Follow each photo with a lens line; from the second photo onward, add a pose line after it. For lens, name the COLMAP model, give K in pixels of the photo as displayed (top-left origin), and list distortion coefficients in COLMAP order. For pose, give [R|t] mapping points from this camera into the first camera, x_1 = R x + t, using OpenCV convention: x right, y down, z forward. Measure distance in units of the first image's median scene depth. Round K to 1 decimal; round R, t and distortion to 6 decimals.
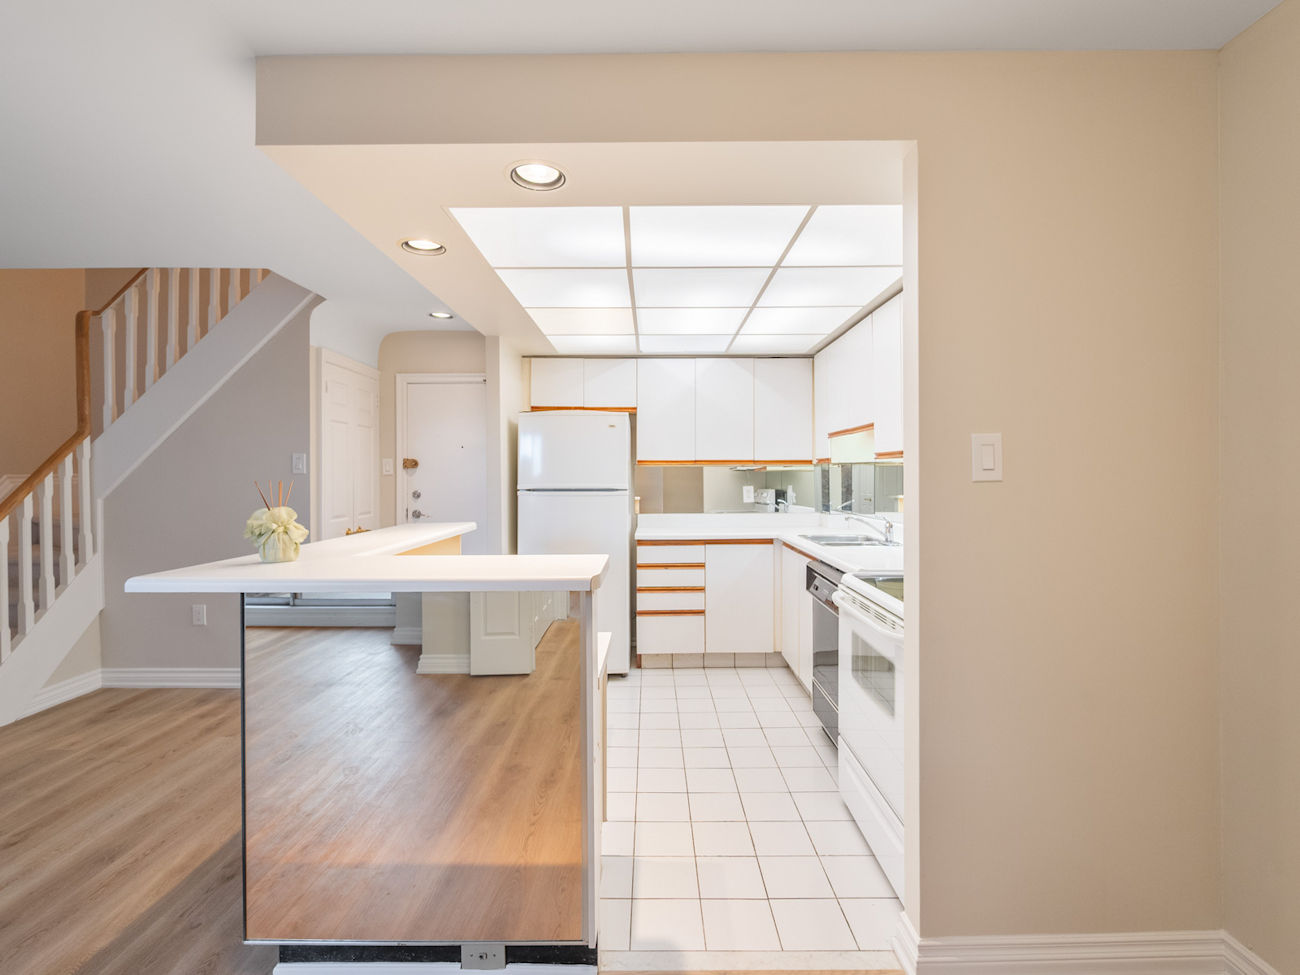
lens RADIAL K [[612.2, 0, 646.3], [0, 612.2, 478.2], [0, 0, 1]] dist [0.001116, 0.000822]
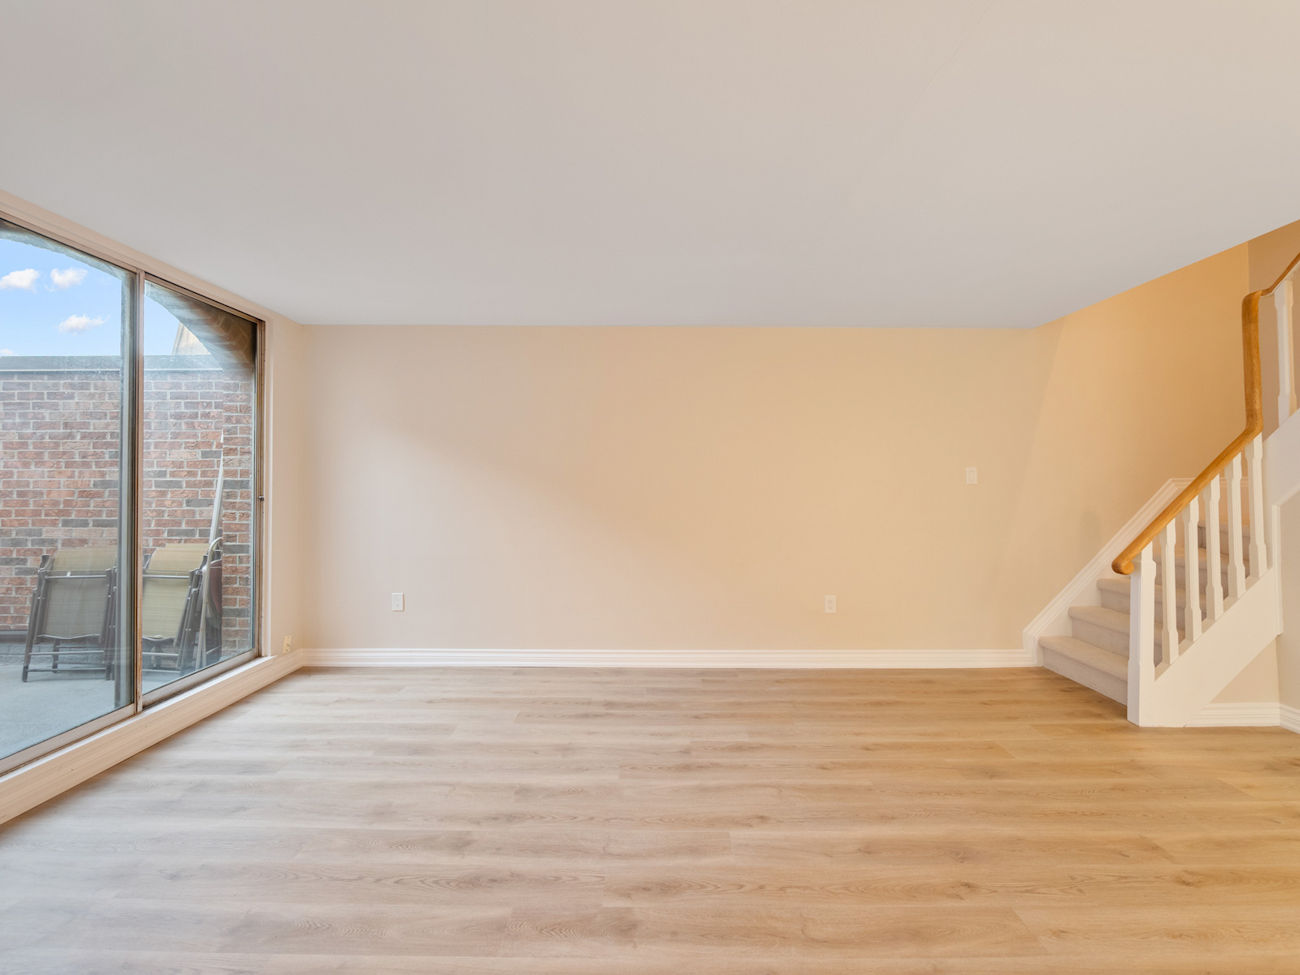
lens RADIAL K [[547.9, 0, 649.6], [0, 547.9, 475.9], [0, 0, 1]] dist [-0.004941, -0.000131]
pose [[0.002872, -0.013839, -0.999900, -0.129858], [-0.000686, 0.999904, -0.013841, 0.004073], [0.999996, 0.000725, 0.002862, 0.119892]]
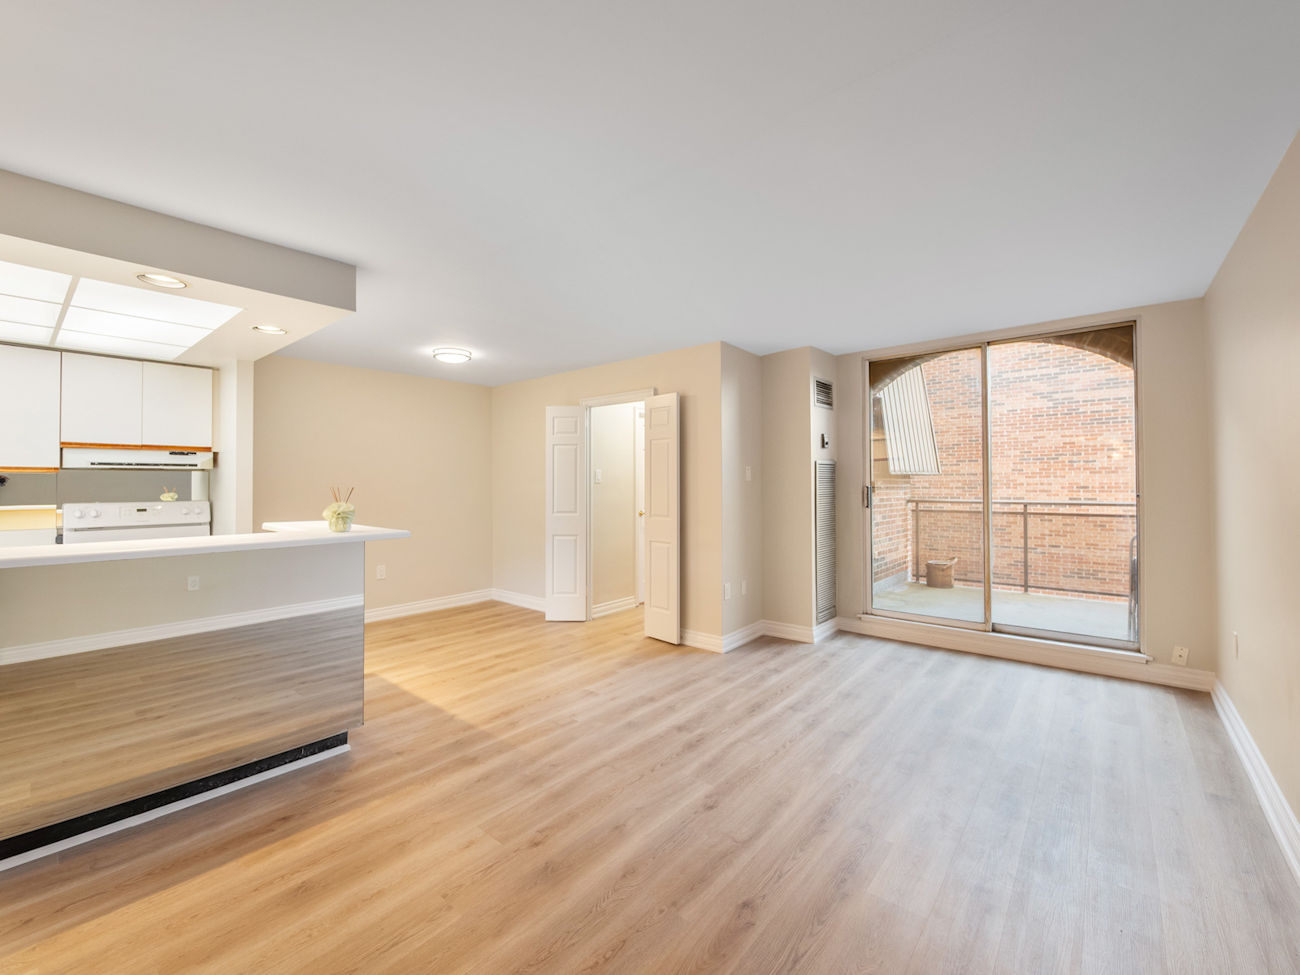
lens RADIAL K [[546.9, 0, 647.9], [0, 546.9, 478.5], [0, 0, 1]] dist [-0.005352, 0.000639]
pose [[-0.769182, 0.010681, 0.638941, -1.021553], [0.007762, 0.999943, -0.007372, 0.000110], [-0.638983, -0.000711, -0.769221, 0.728776]]
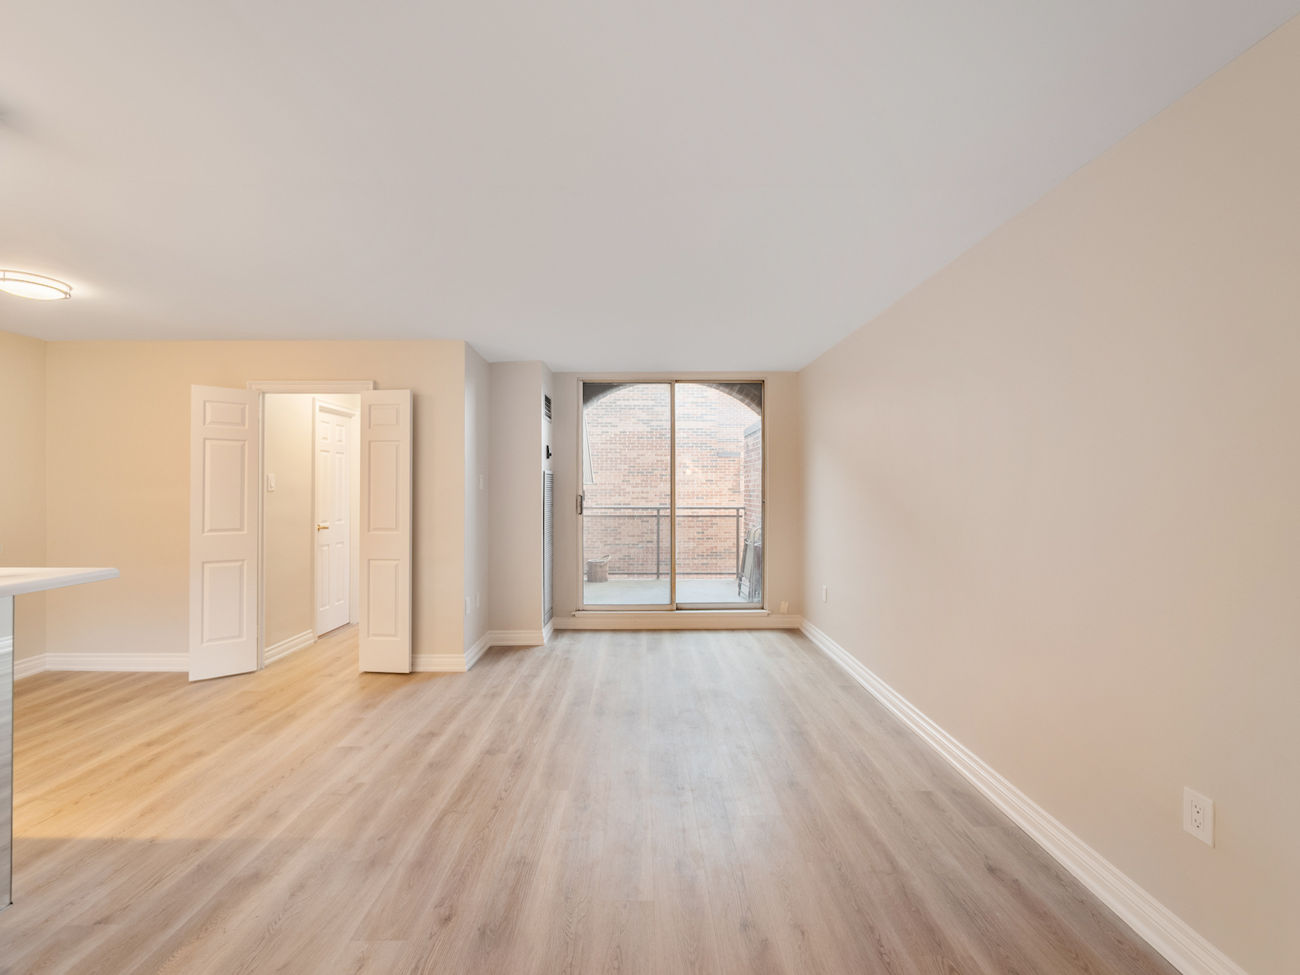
lens RADIAL K [[553.7, 0, 645.6], [0, 553.7, 489.8], [0, 0, 1]] dist [-0.001936, 0.000184]
pose [[-0.999900, 0.001572, -0.014080, -0.755435], [0.001532, 0.999995, 0.002874, -0.004117], [0.014084, 0.002852, -0.999897, 0.846068]]
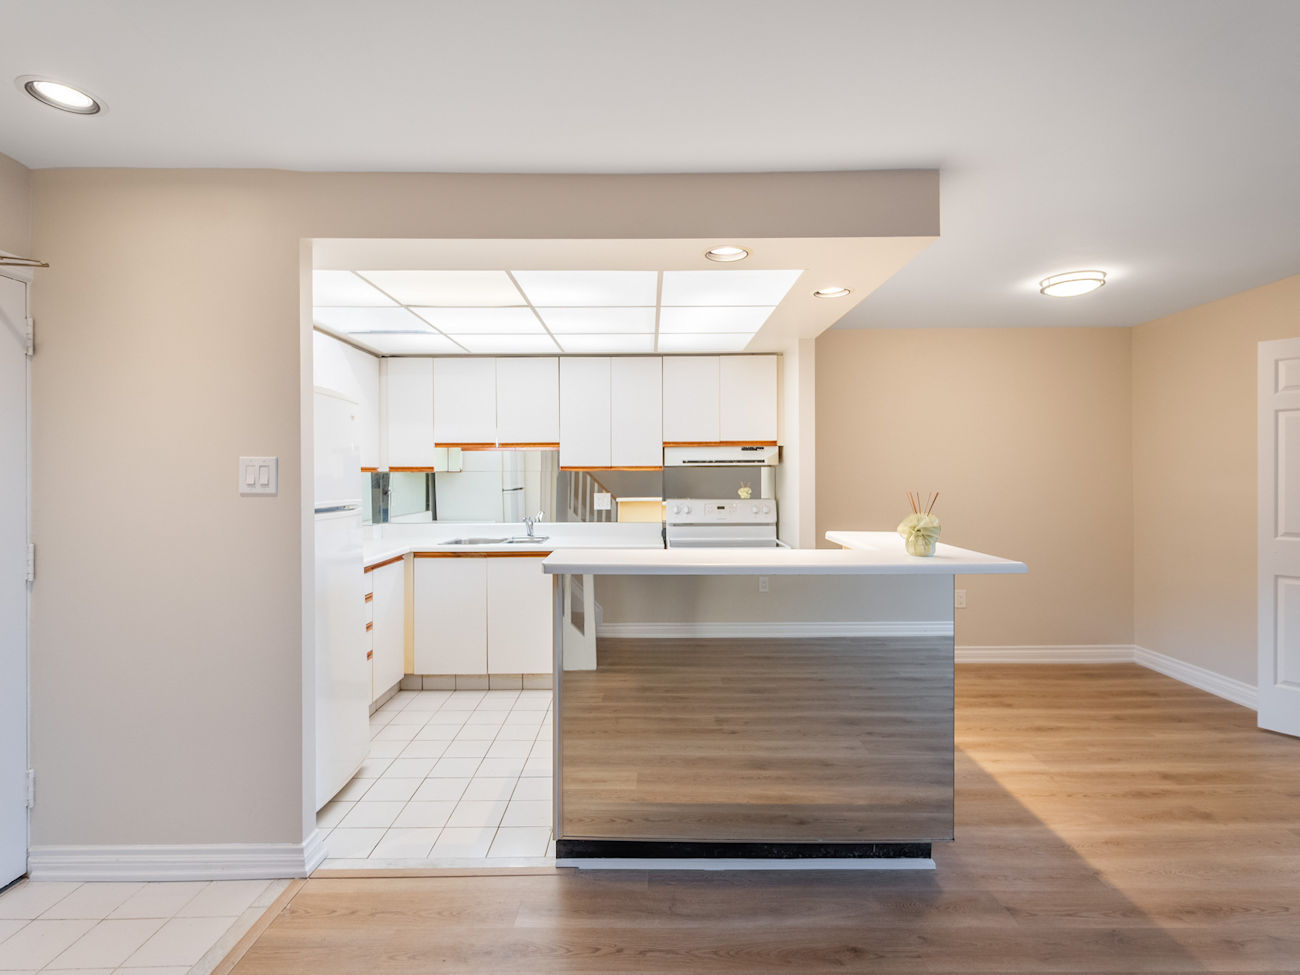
lens RADIAL K [[667.1, 0, 651.3], [0, 667.1, 475.8], [0, 0, 1]] dist [0.002437, -0.000146]
pose [[-0.010703, 0.002111, 0.999940, -0.869082], [0.008906, 0.999958, -0.002016, -0.012968], [-0.999903, 0.008884, -0.010722, 0.690831]]
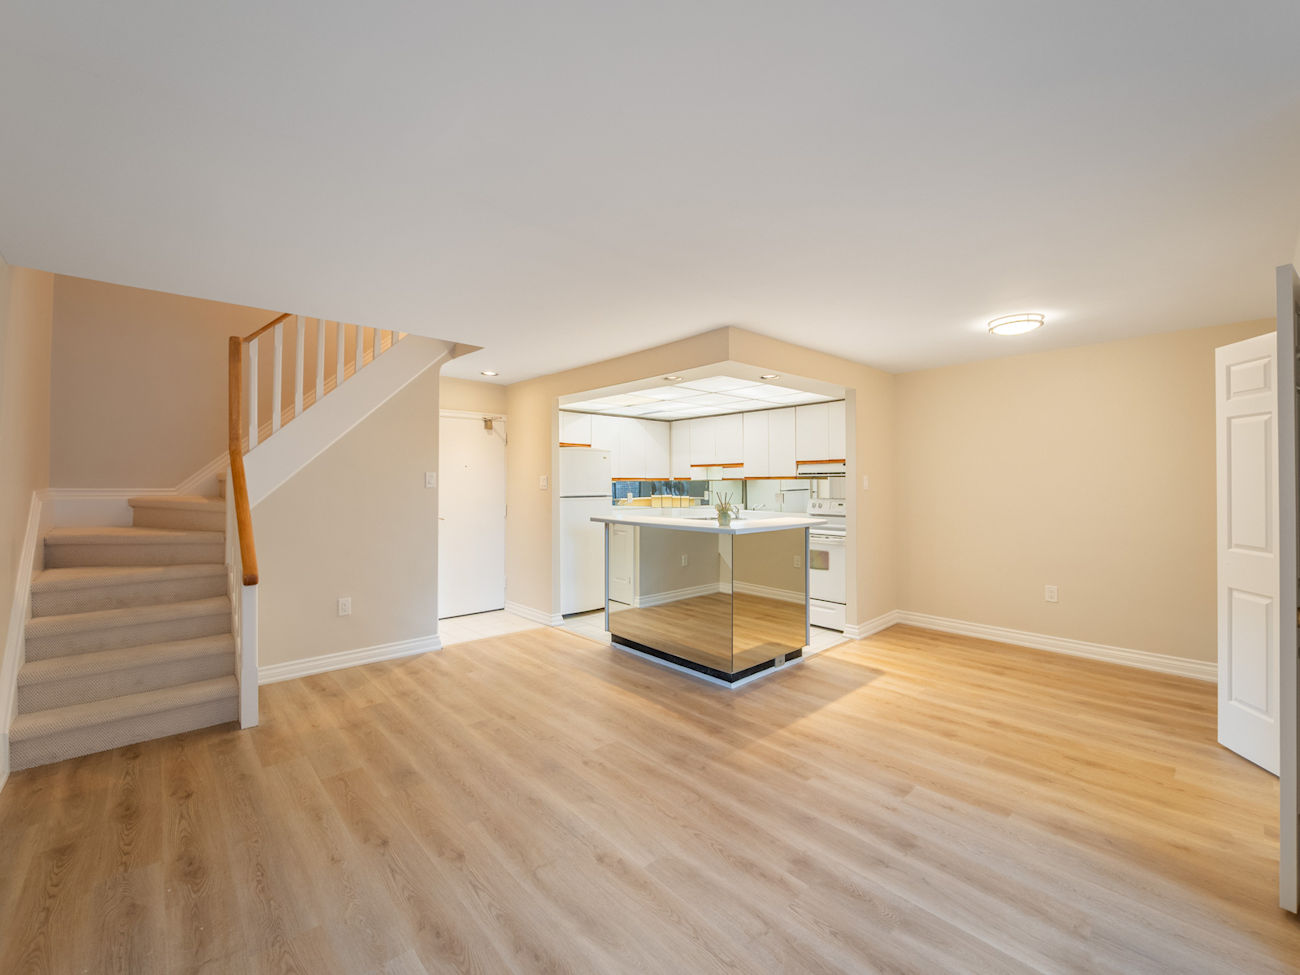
lens RADIAL K [[547.1, 0, 650.0], [0, 547.1, 483.2], [0, 0, 1]] dist [-0.003792, 0.000096]
pose [[0.734473, -0.000687, 0.678638, -1.016603], [0.004381, 0.999983, -0.003729, -0.010218], [-0.678624, 0.005712, 0.734463, -0.181577]]
